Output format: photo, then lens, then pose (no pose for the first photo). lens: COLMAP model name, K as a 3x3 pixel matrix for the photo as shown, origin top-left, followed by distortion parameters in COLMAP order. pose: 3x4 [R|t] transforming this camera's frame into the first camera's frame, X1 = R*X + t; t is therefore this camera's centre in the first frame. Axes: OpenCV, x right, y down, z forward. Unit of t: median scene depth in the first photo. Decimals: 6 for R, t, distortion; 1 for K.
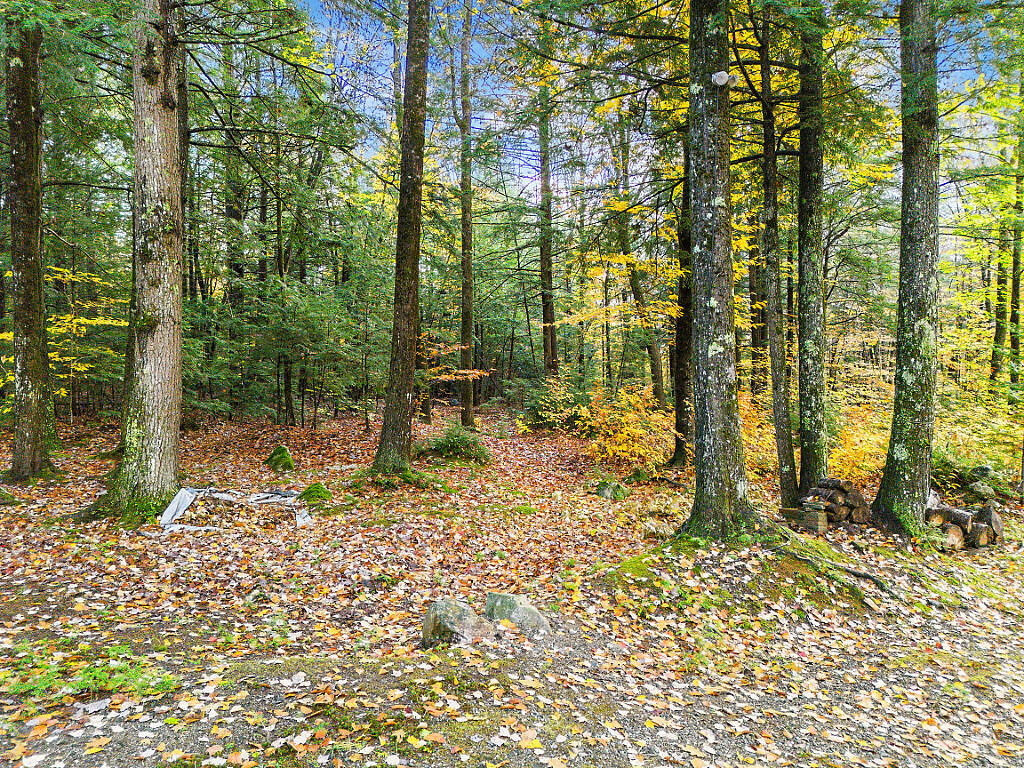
lens RADIAL K [[723.7, 0, 511.6], [0, 723.7, 382.1], [0, 0, 1]] dist [0.063820, -0.044759]
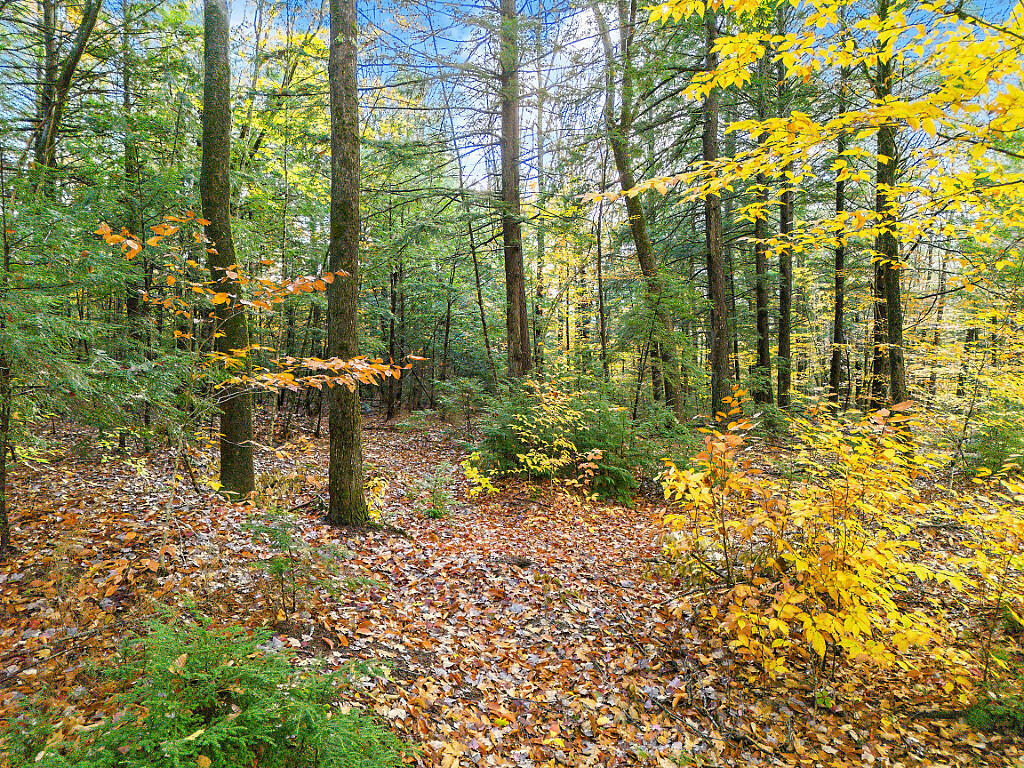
lens RADIAL K [[723.7, 0, 513.0], [0, 723.7, 383.6], [0, 0, 1]] dist [0.063820, -0.044759]
pose [[0.995106, -0.002293, 0.098786, -0.009914], [0.001637, 0.999976, 0.006723, -0.005776], [-0.098799, -0.006528, 0.995086, 0.518319]]
